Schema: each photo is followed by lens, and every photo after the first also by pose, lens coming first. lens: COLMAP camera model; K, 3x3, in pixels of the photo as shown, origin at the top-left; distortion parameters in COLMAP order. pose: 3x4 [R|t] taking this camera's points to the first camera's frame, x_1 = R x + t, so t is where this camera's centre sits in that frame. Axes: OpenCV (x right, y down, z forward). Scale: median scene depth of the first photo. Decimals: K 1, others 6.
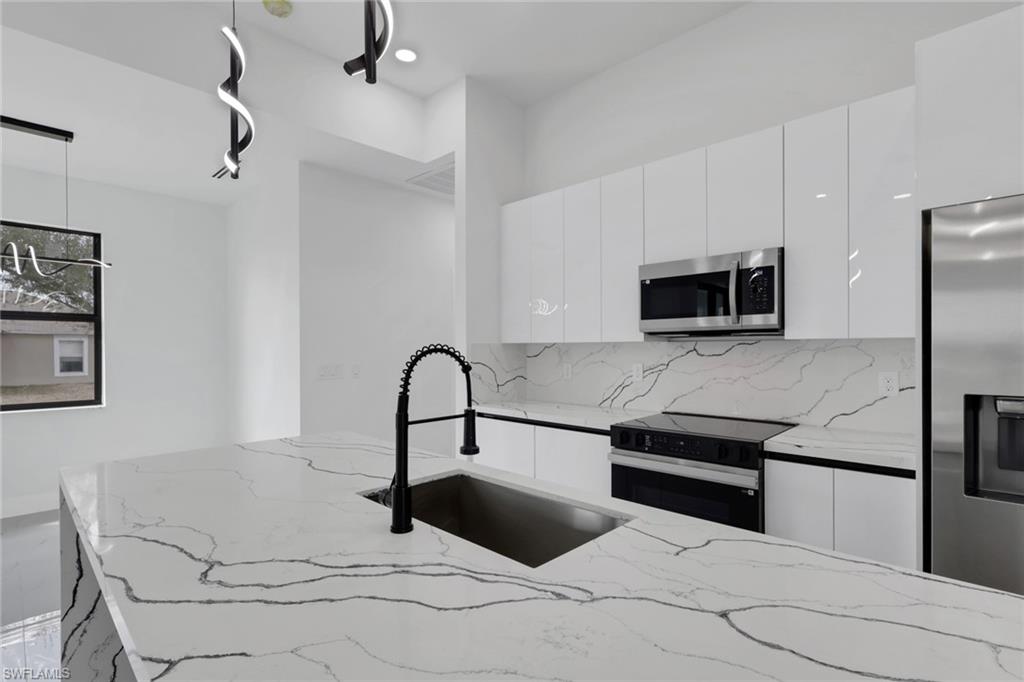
lens RADIAL K [[519.4, 0, 515.6], [0, 519.4, 348.2], [0, 0, 1]] dist [0.000850, 0.000061]
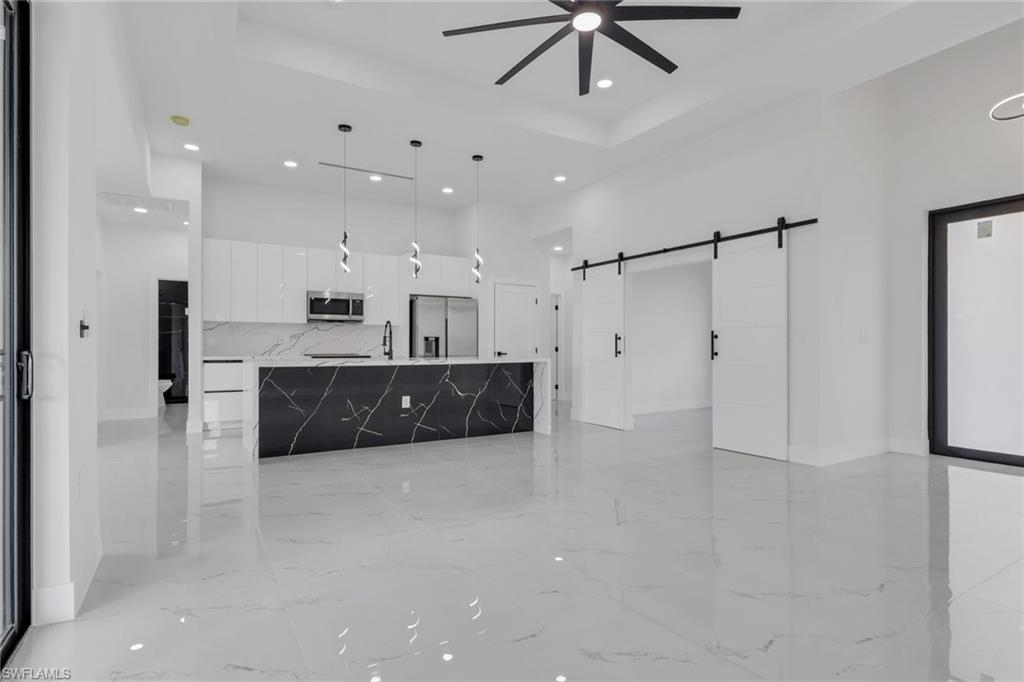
lens RADIAL K [[519.4, 0, 515.6], [0, 519.4, 348.2], [0, 0, 1]] dist [0.000850, 0.000061]
pose [[0.237909, 0.003939, 0.971280, -1.971997], [0.000656, 0.999991, -0.004216, 0.120927], [-0.971287, 0.001640, 0.237904, -0.521279]]
